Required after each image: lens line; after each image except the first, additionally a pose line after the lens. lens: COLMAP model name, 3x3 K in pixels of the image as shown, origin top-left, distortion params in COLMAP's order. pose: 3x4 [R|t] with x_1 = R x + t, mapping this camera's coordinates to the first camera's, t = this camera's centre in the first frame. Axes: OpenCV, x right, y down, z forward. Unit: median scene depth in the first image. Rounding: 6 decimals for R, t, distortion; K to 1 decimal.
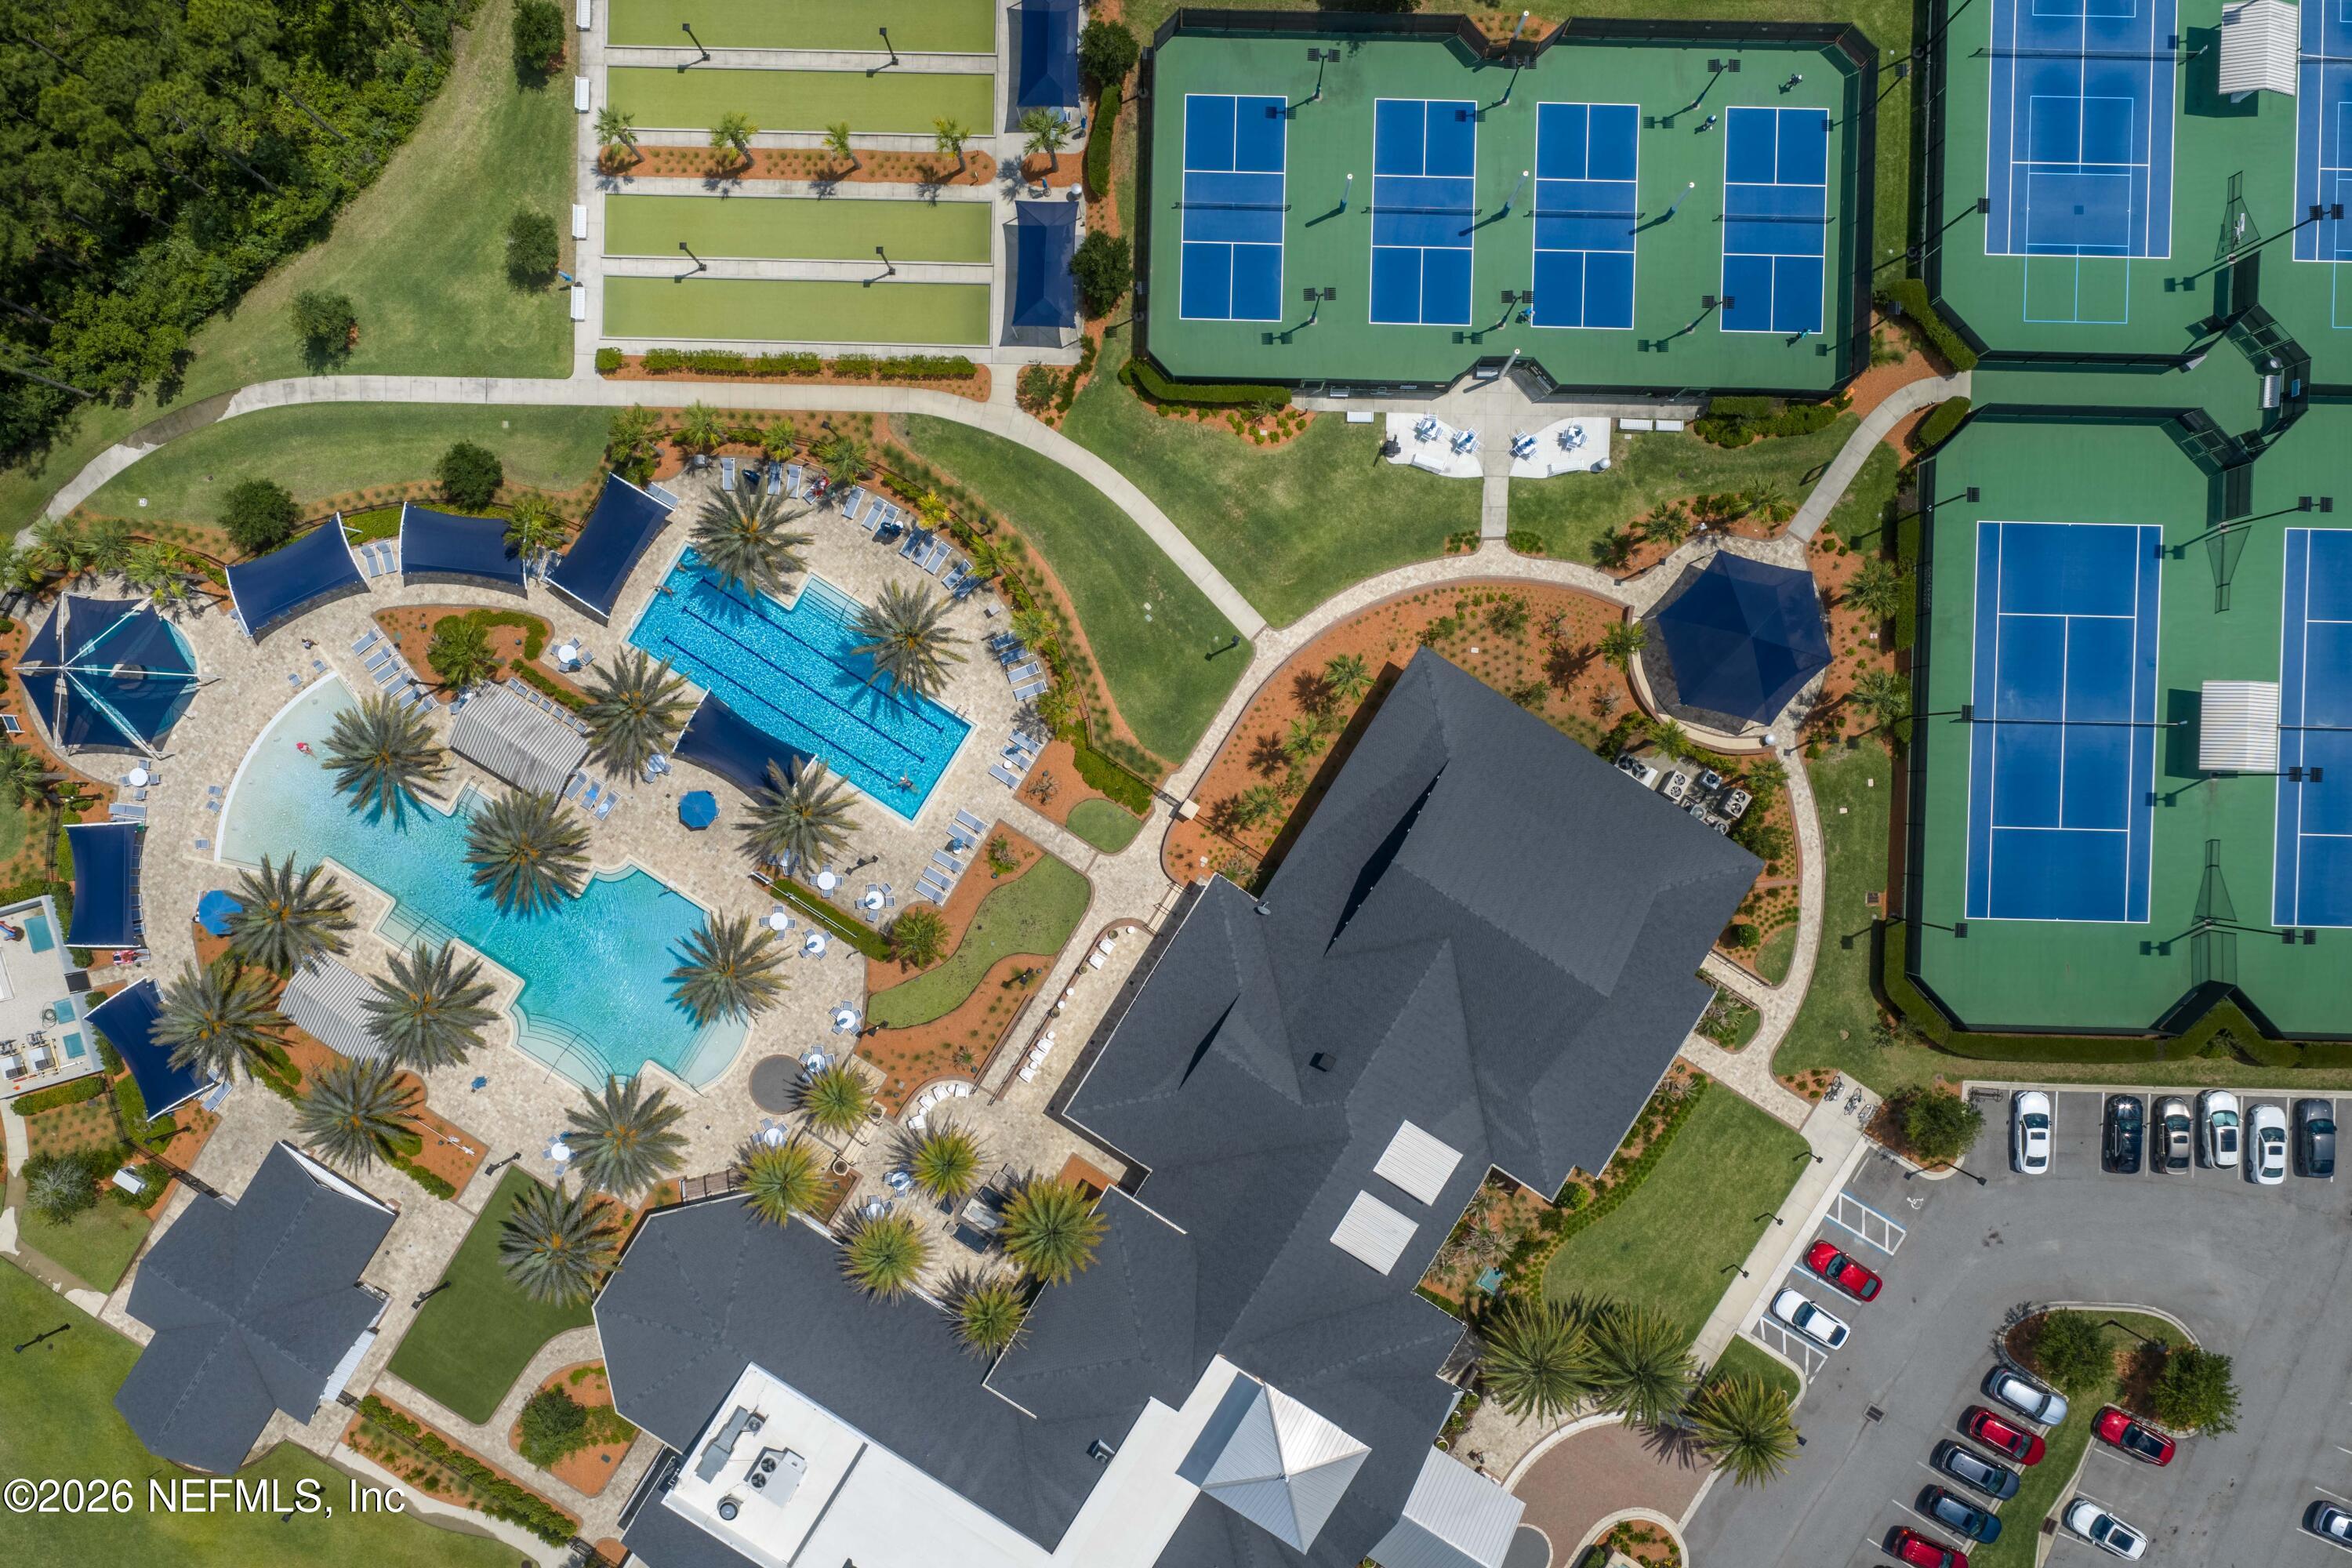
lens RADIAL K [[1954.9, 0, 1182.6], [0, 1954.9, 805.1], [0, 0, 1]] dist [0.014360, -0.010238]
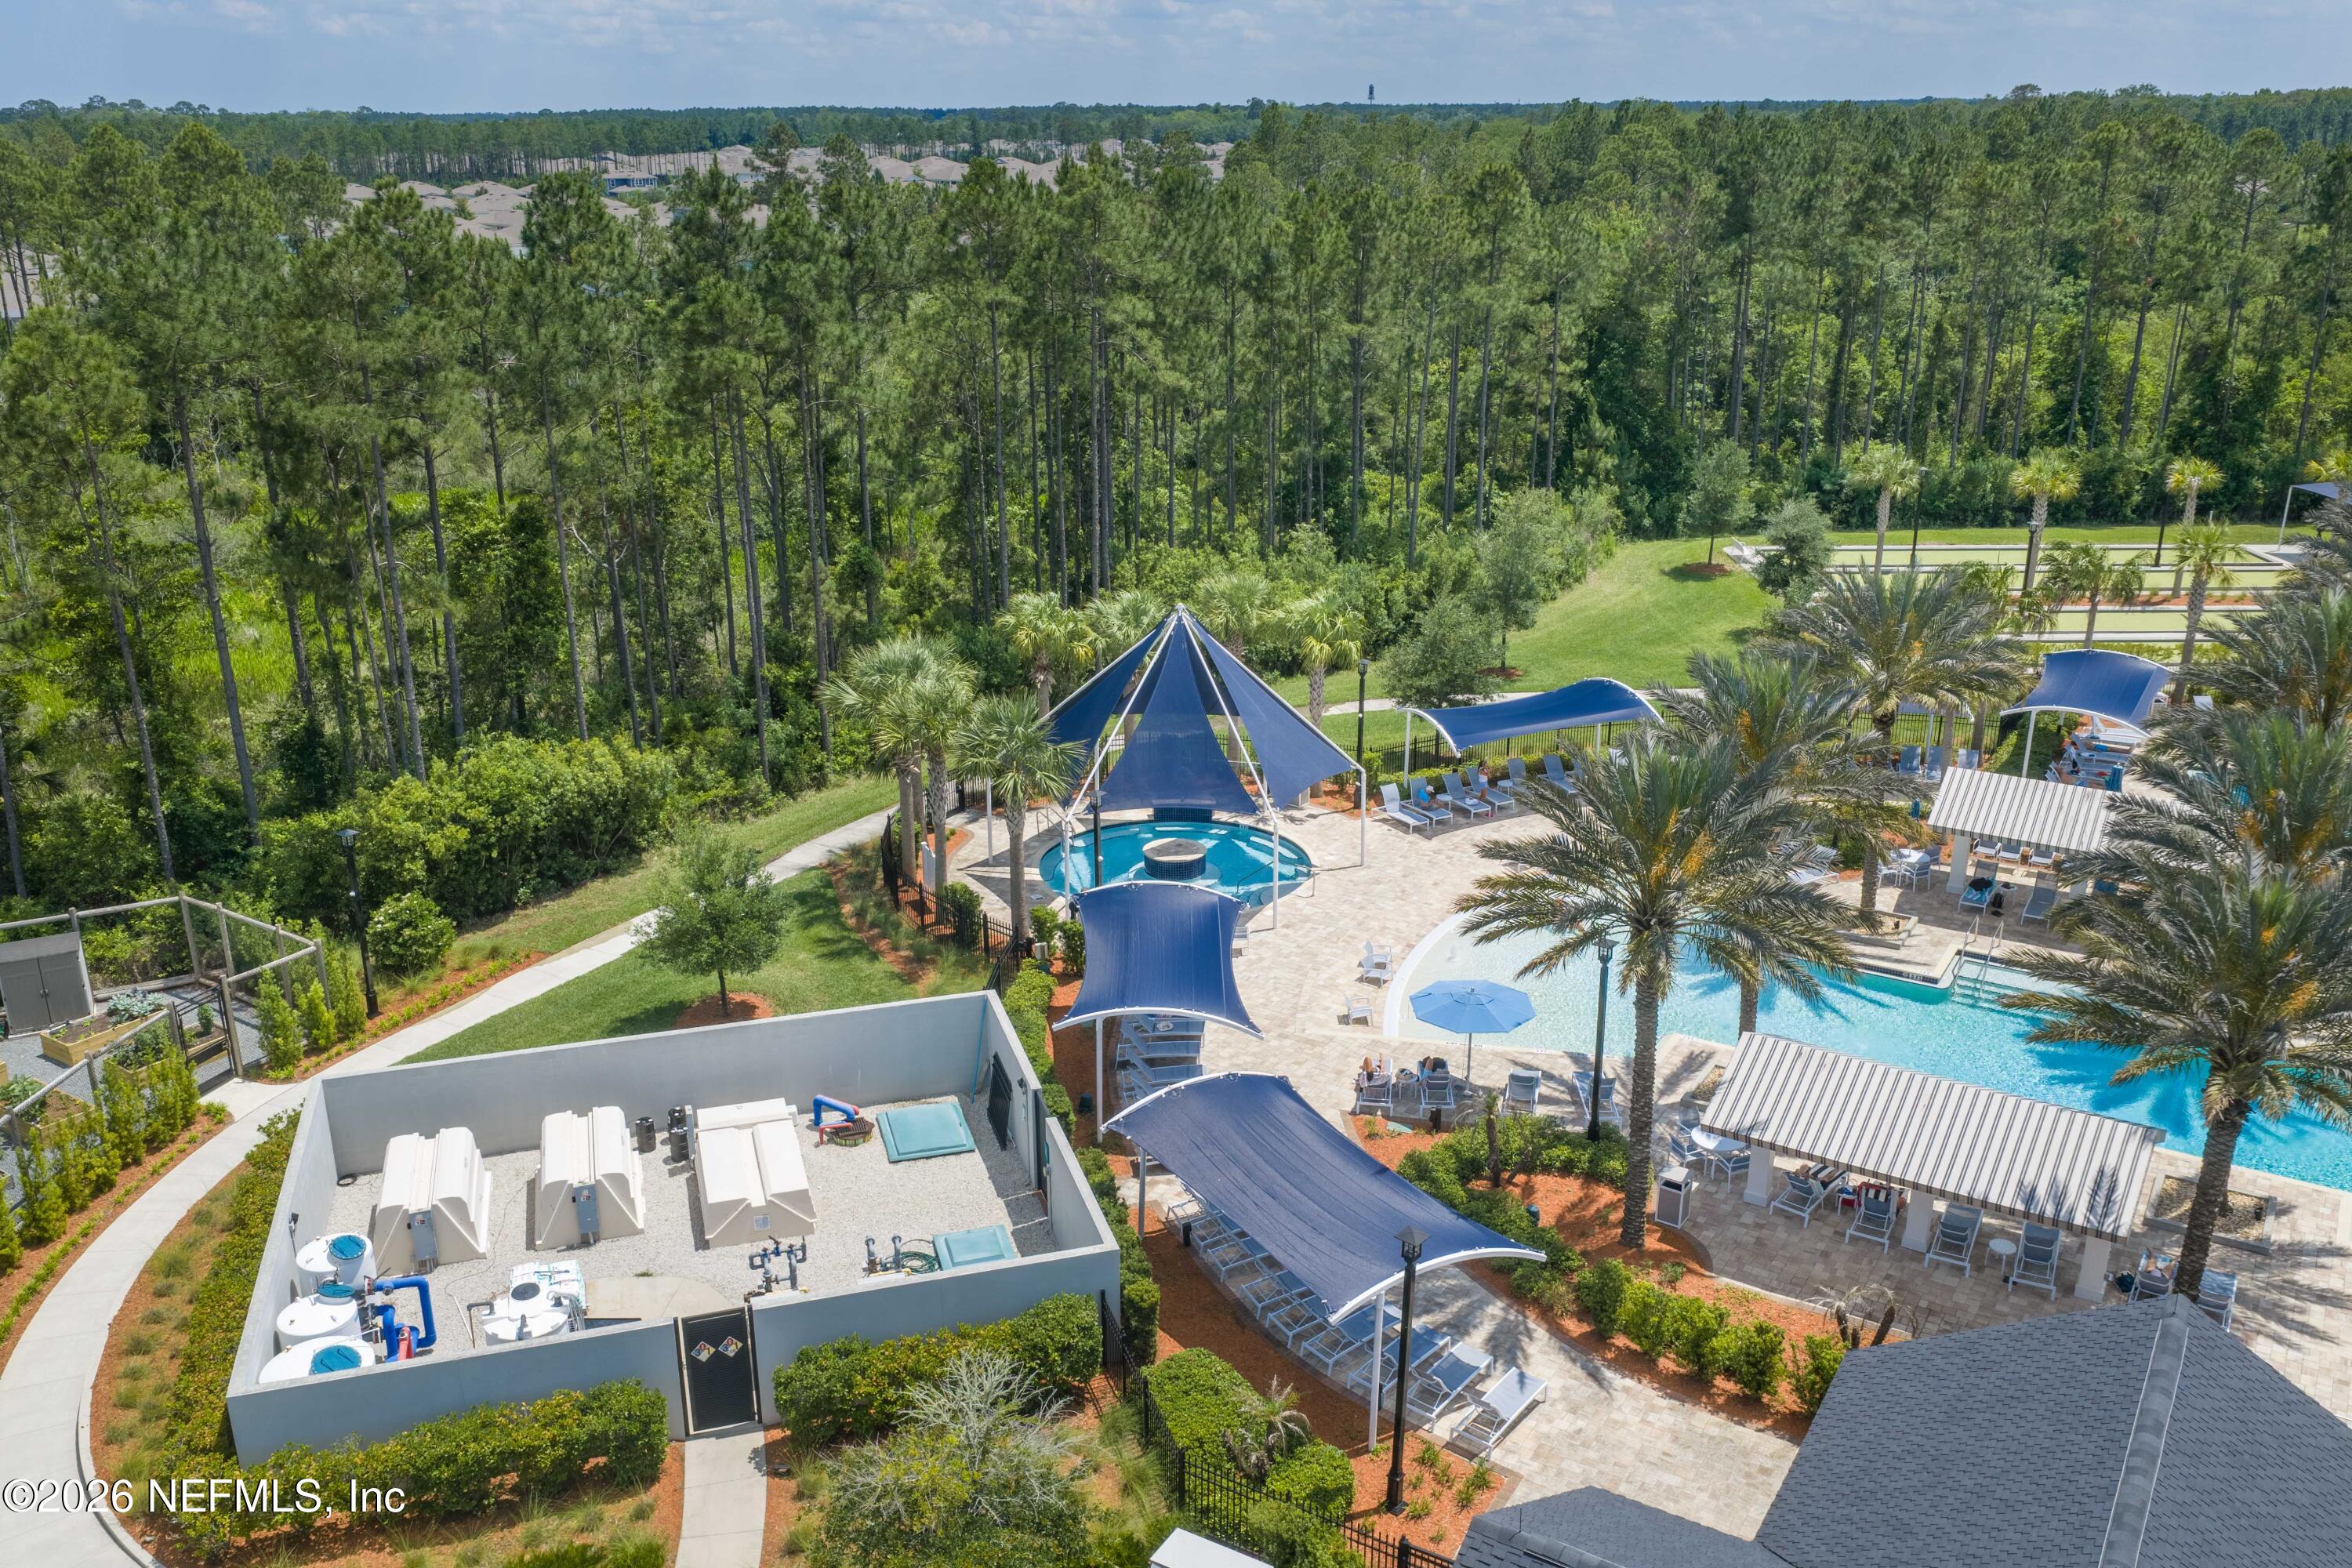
lens RADIAL K [[1954.9, 0, 1182.6], [0, 1954.9, 805.1], [0, 0, 1]] dist [0.014360, -0.010238]
pose [[0.999949, -0.002778, 0.009753, -0.539658], [0.010123, 0.330523, -0.943744, 0.379653], [-0.000602, 0.943794, 0.330534, 0.831165]]
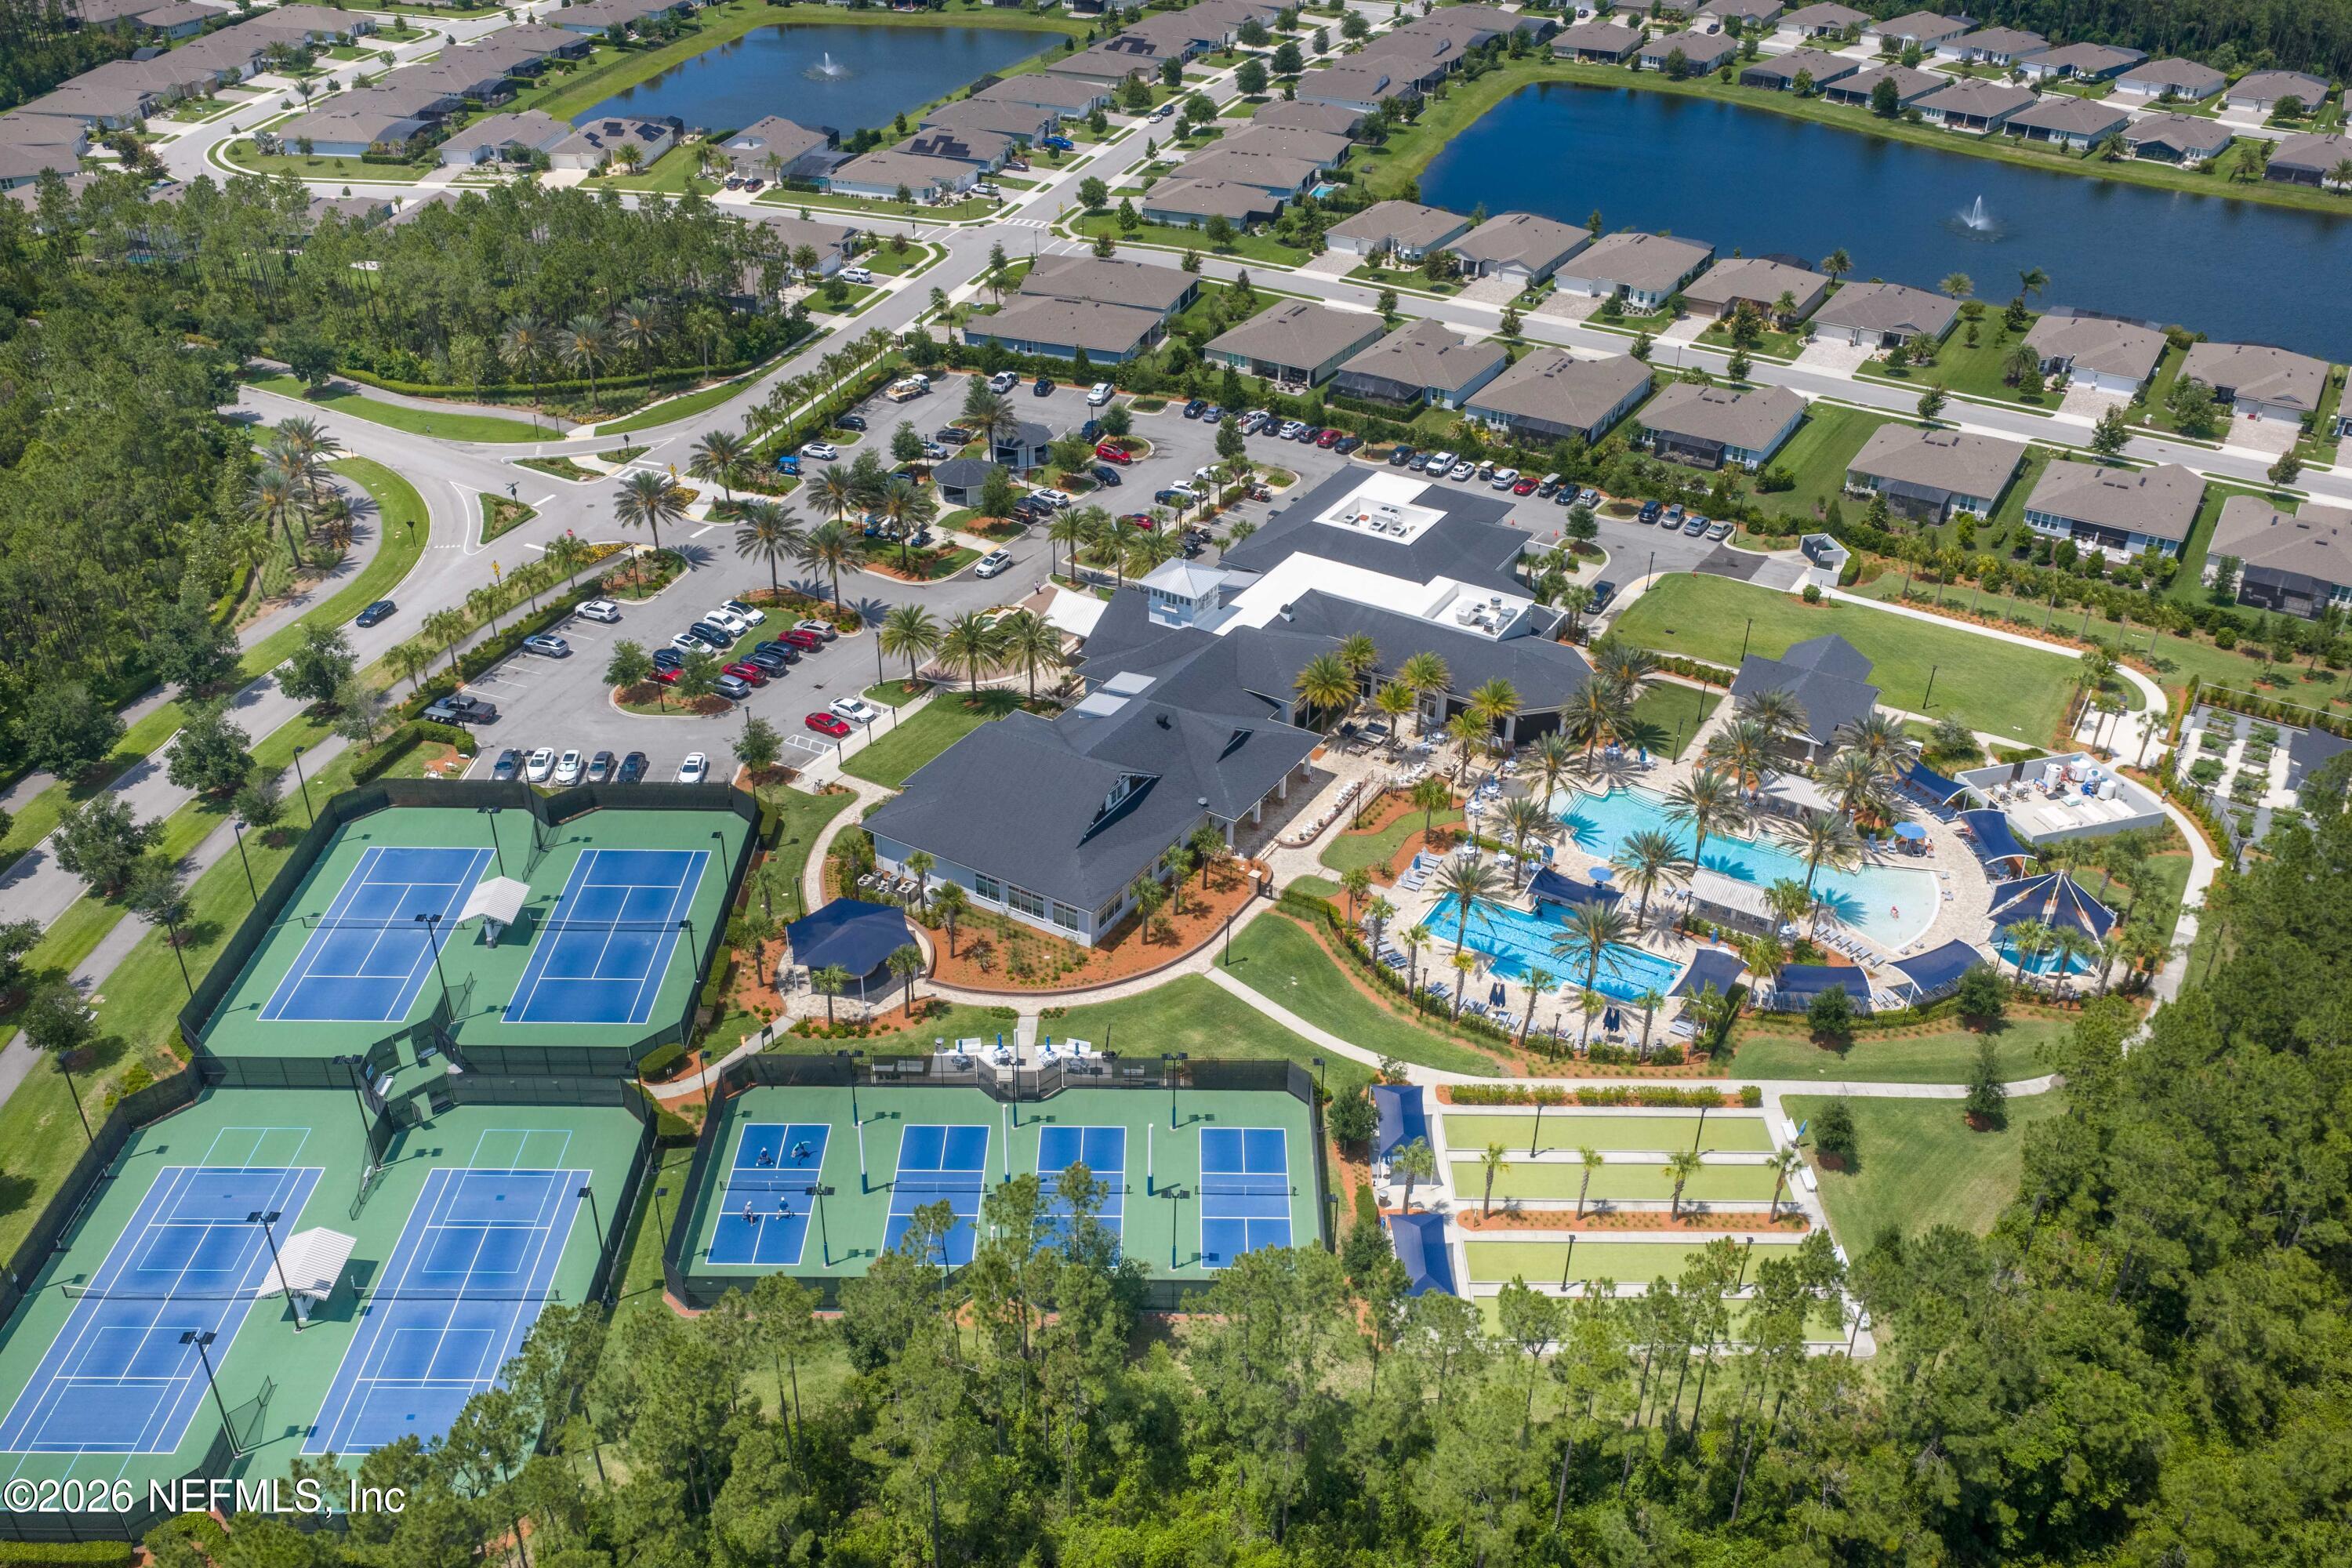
lens RADIAL K [[1954.9, 0, 1182.6], [0, 1954.9, 805.1], [0, 0, 1]] dist [0.014360, -0.010238]
pose [[-0.999687, 0.005968, -0.024278, 0.088261], [-0.023656, -0.539995, 0.841336, -1.139100], [-0.008089, 0.841647, 0.539967, 0.194529]]
